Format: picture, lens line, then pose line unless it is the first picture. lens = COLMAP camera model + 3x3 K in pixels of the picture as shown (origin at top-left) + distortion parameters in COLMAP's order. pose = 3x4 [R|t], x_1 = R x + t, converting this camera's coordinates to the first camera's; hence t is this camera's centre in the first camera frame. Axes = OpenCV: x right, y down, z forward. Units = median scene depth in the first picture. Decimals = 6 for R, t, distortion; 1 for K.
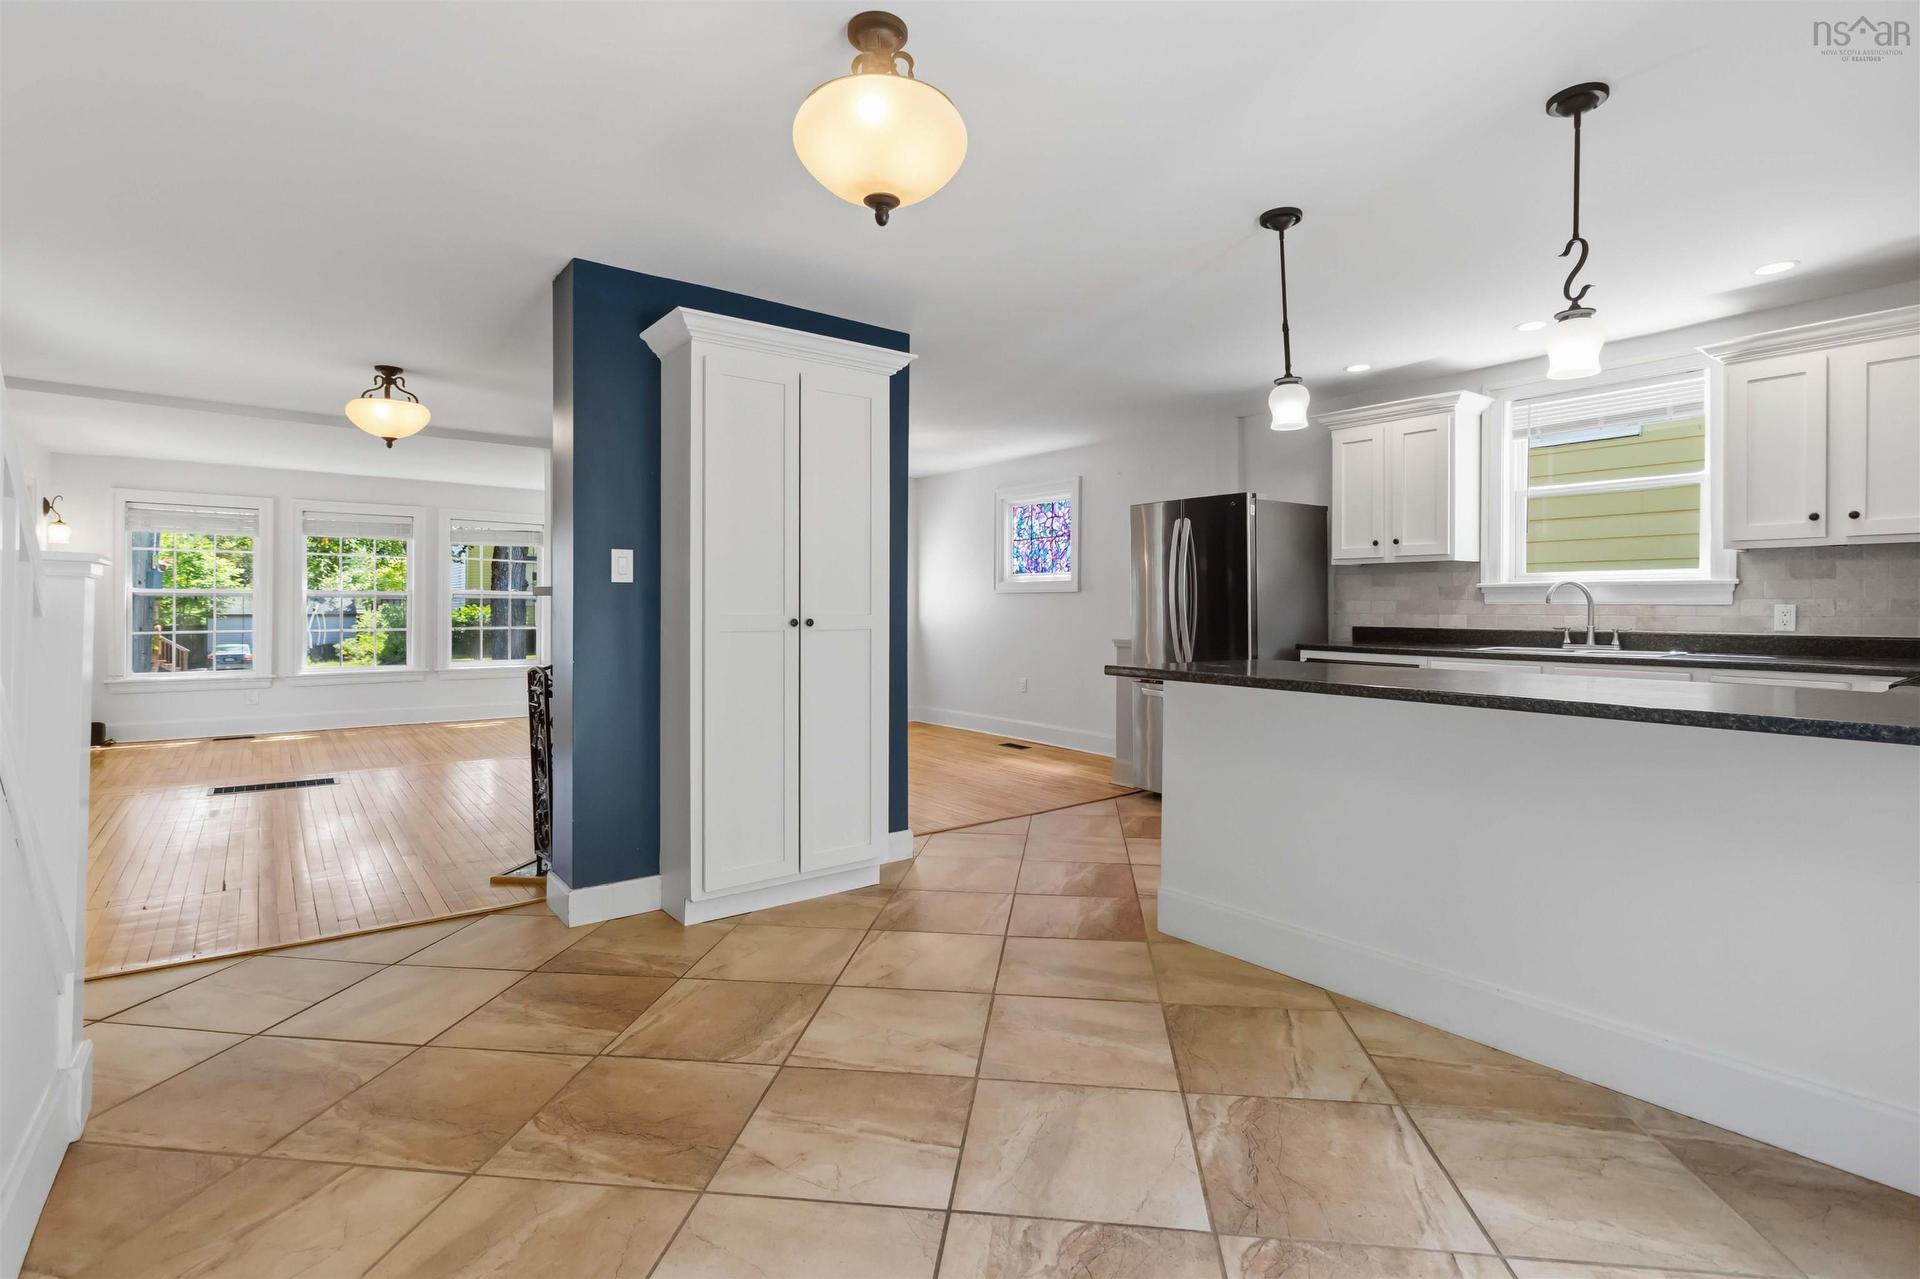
lens RADIAL K [[900.1, 0, 956.3], [0, 900.1, 601.0], [0, 0, 1]] dist [0.001017, -0.000215]
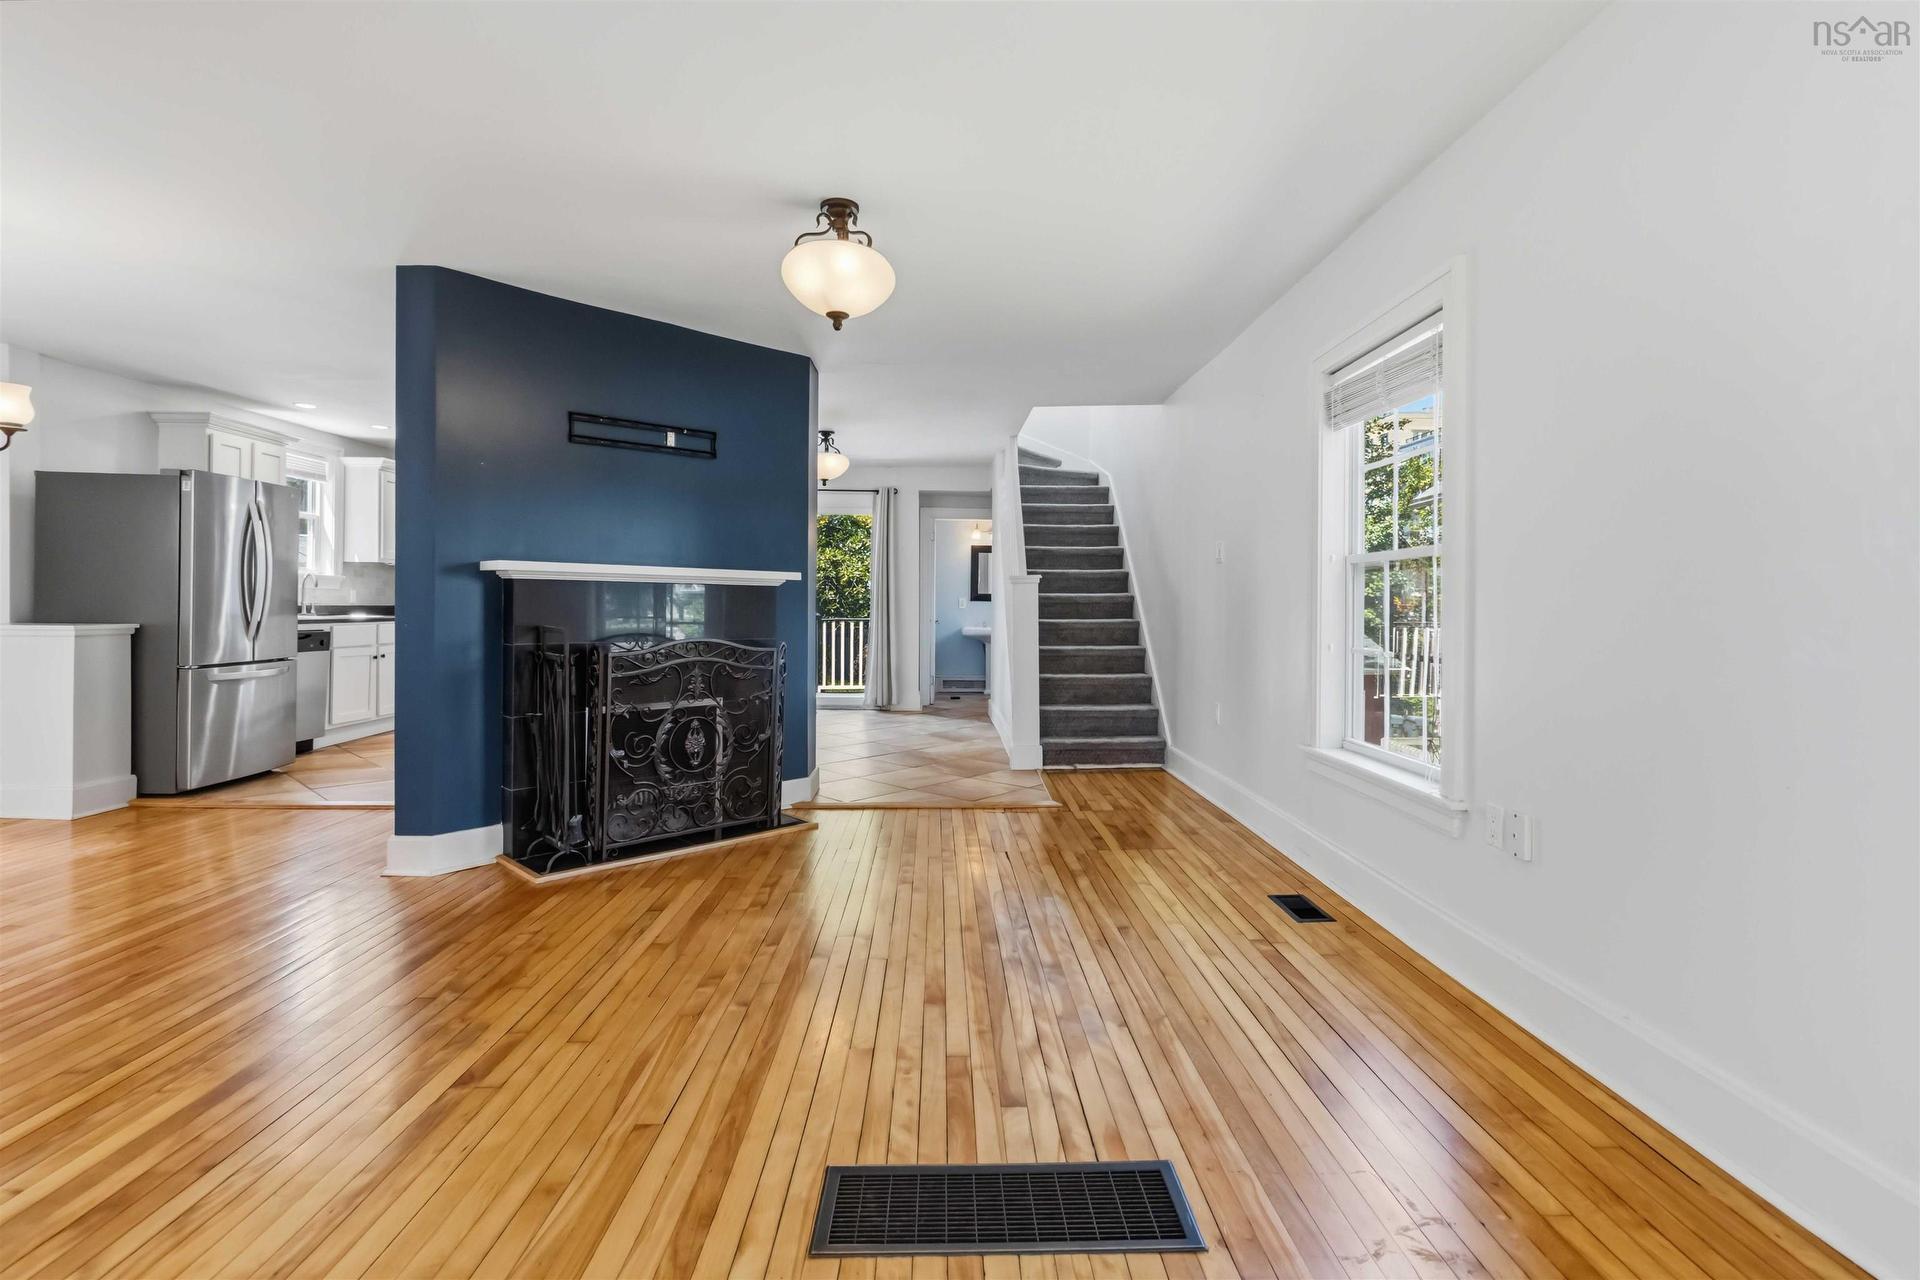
lens RADIAL K [[907.8, 0, 967.2], [0, 907.8, 604.4], [0, 0, 1]] dist [0.001432, 0.000043]
pose [[-0.817091, -0.005043, 0.576487, -1.320330], [-0.009471, 0.999944, -0.004676, 0.032299], [-0.576431, -0.009281, -0.817093, 1.821148]]
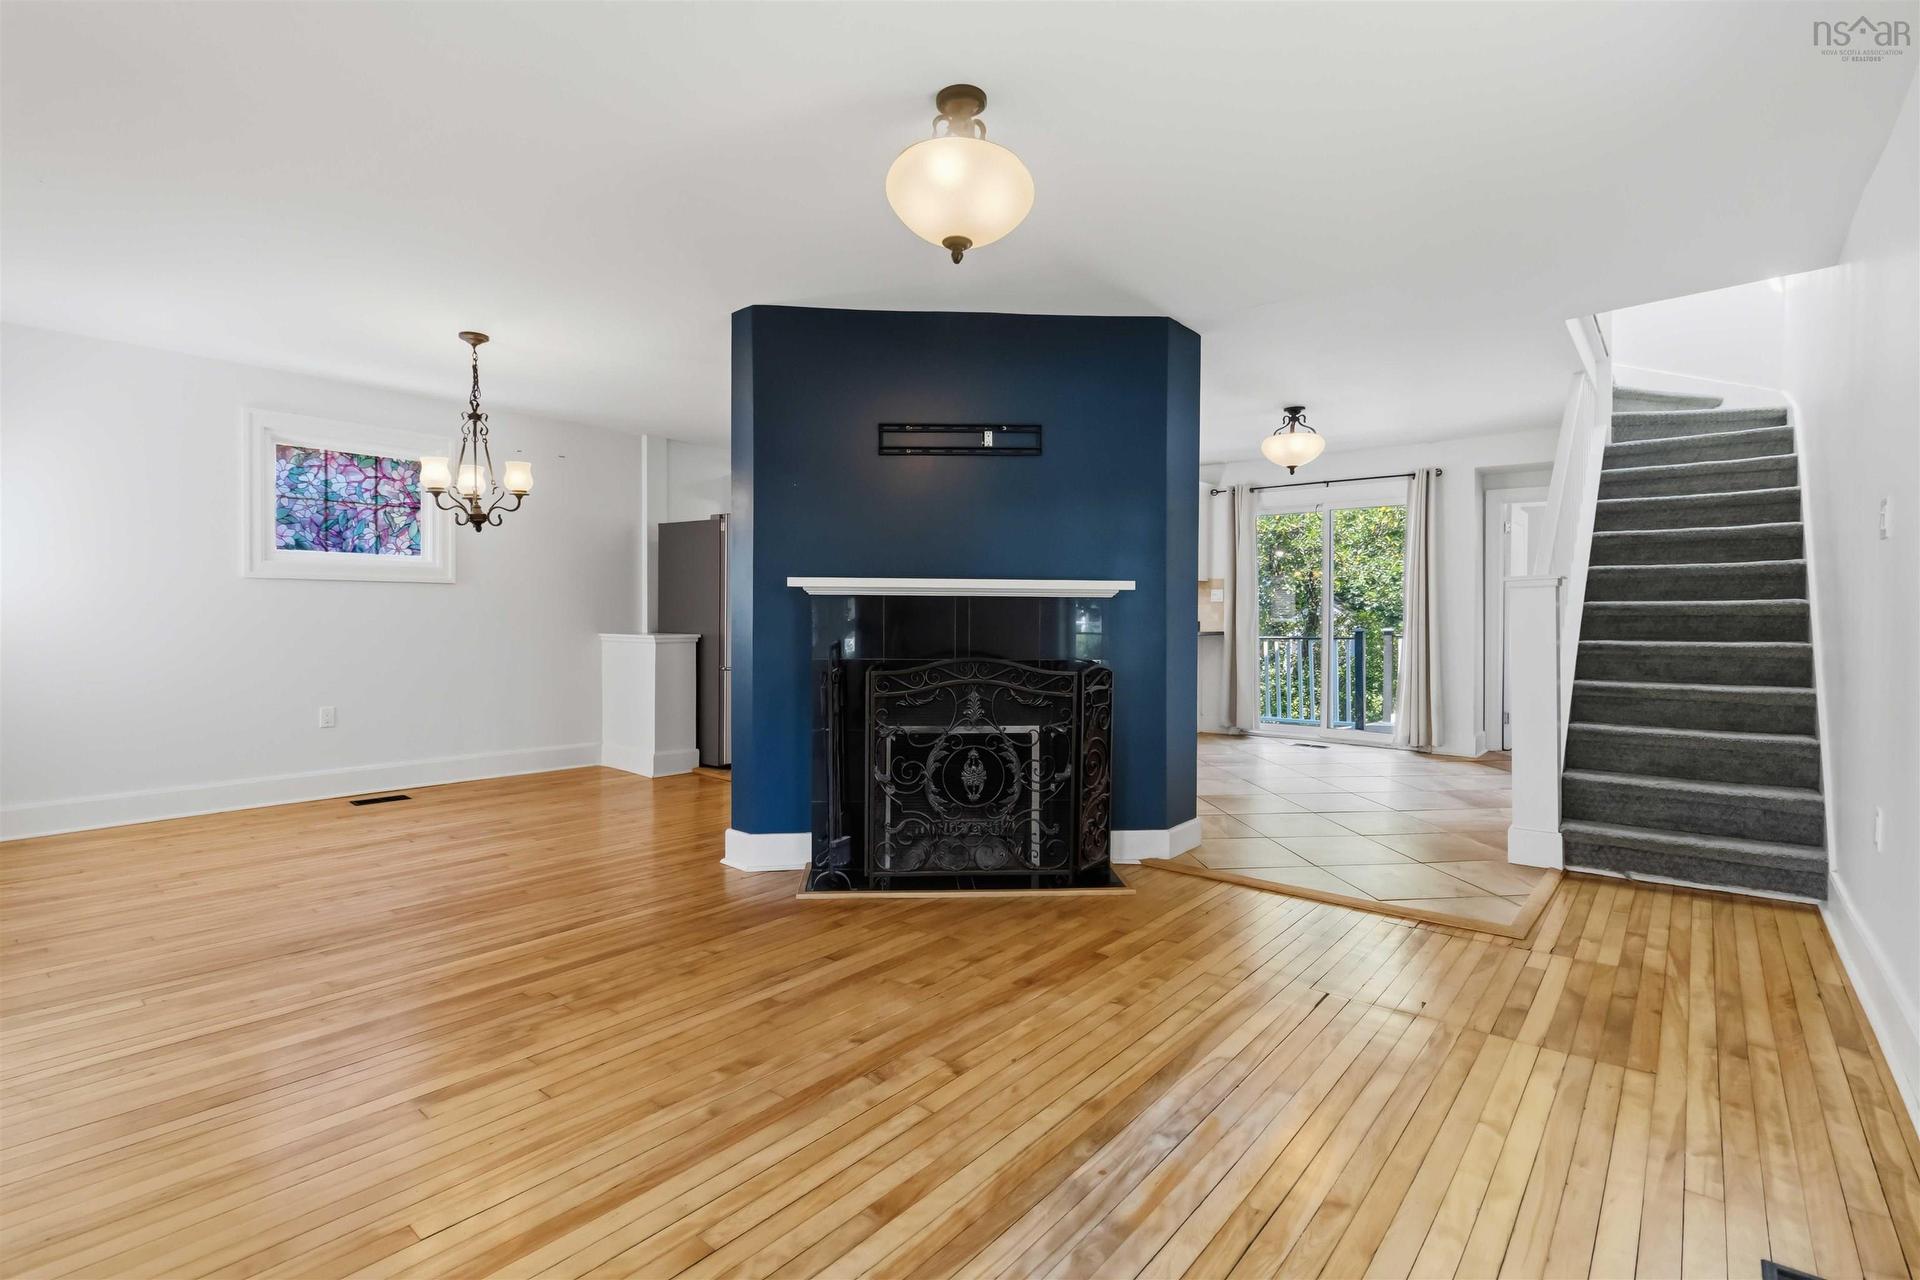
lens RADIAL K [[900.6, 0, 953.3], [0, 900.6, 616.2], [0, 0, 1]] dist [-0.001497, -0.000432]
pose [[-0.226994, -0.002456, 0.973893, -1.356438], [-0.008484, 0.999964, 0.000544, 0.026824], [-0.973859, -0.008139, -0.227007, 1.384088]]
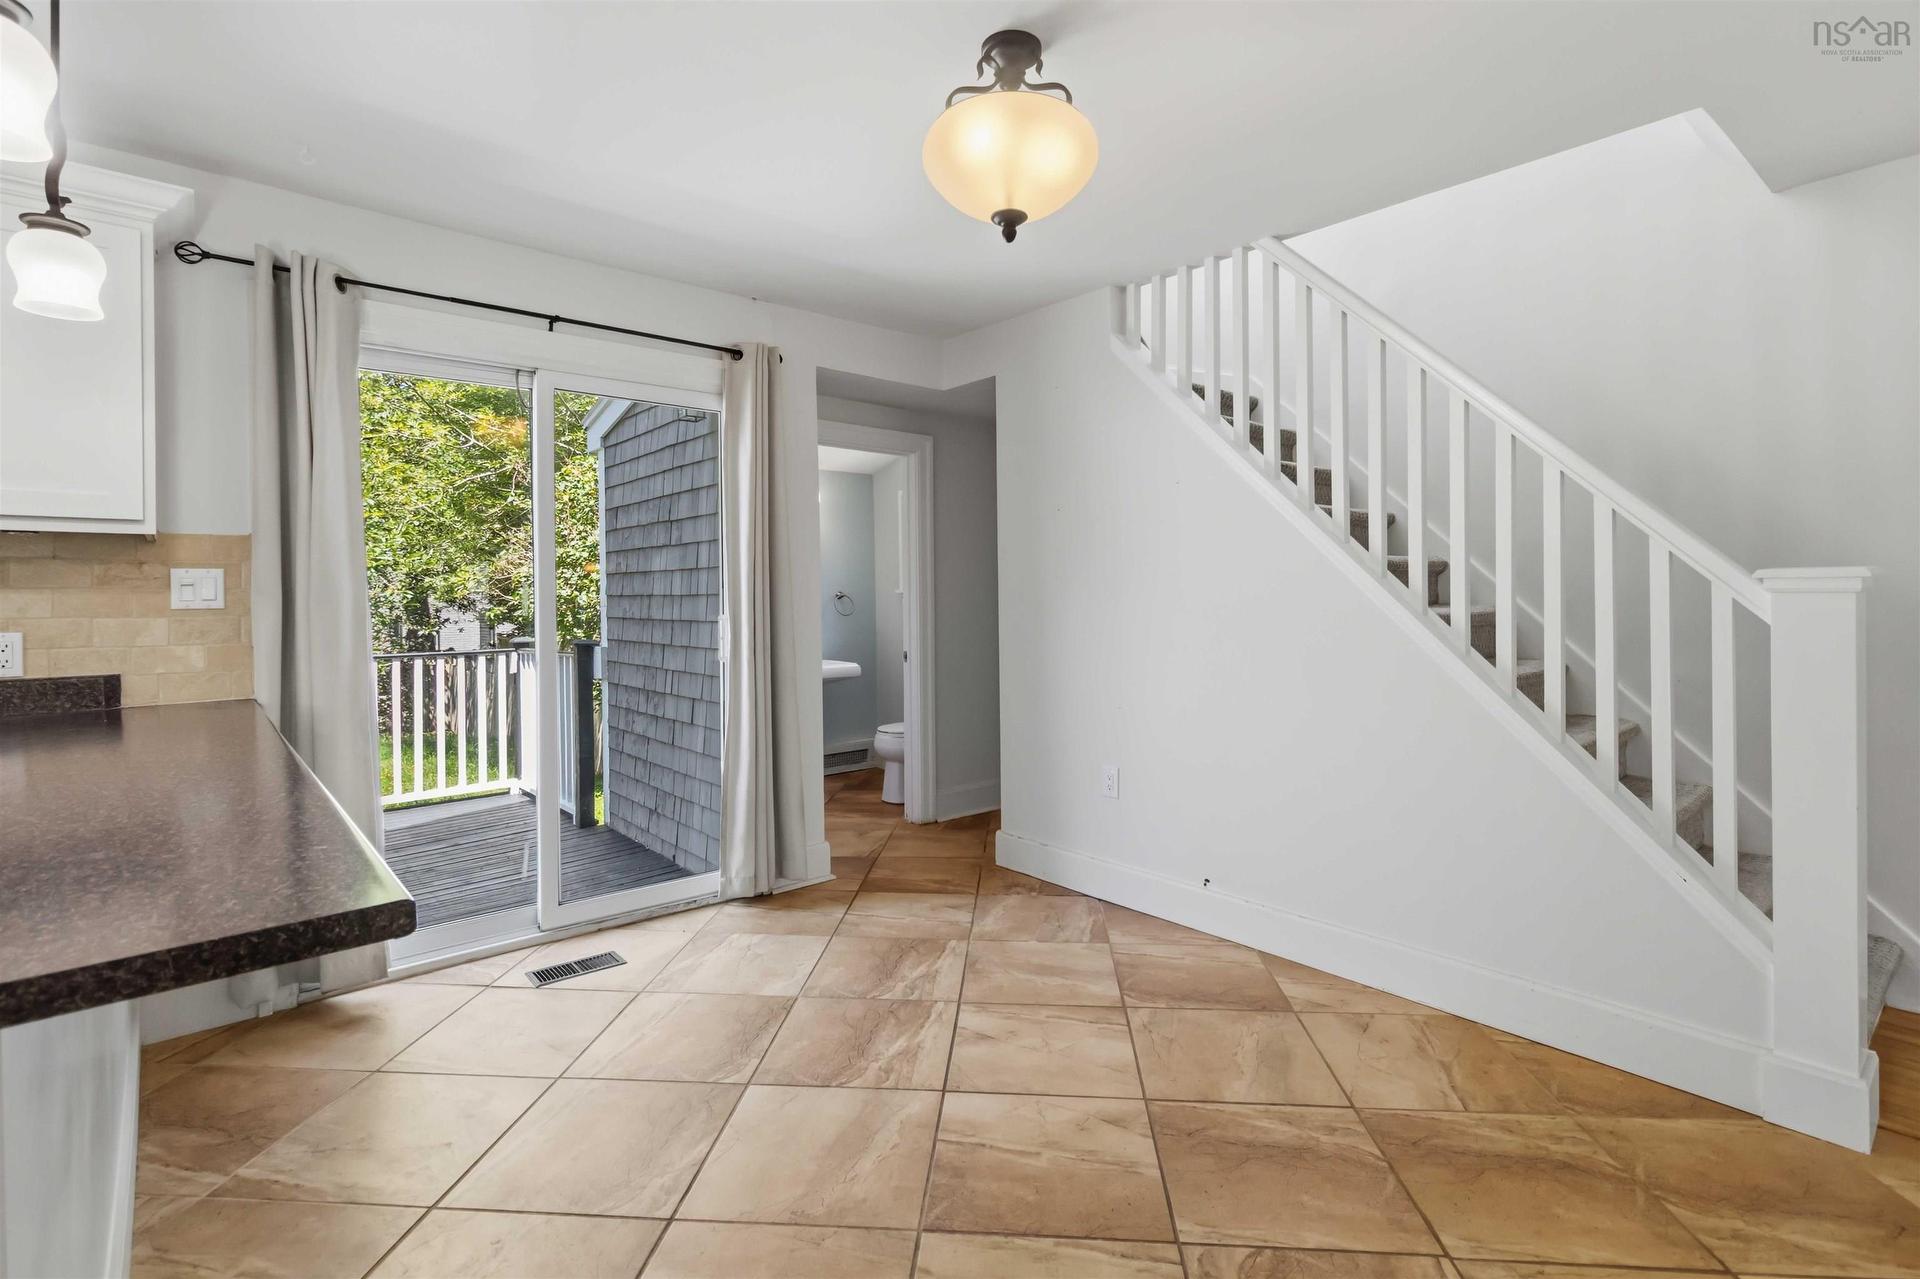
lens RADIAL K [[918.5, 0, 965.2], [0, 918.5, 596.0], [0, 0, 1]] dist [0.000953, -0.000064]
pose [[-0.998388, 0.008230, -0.056158, 0.012947], [0.008596, 0.999943, -0.006286, -0.011355], [0.056103, -0.006759, -0.998402, 1.007352]]
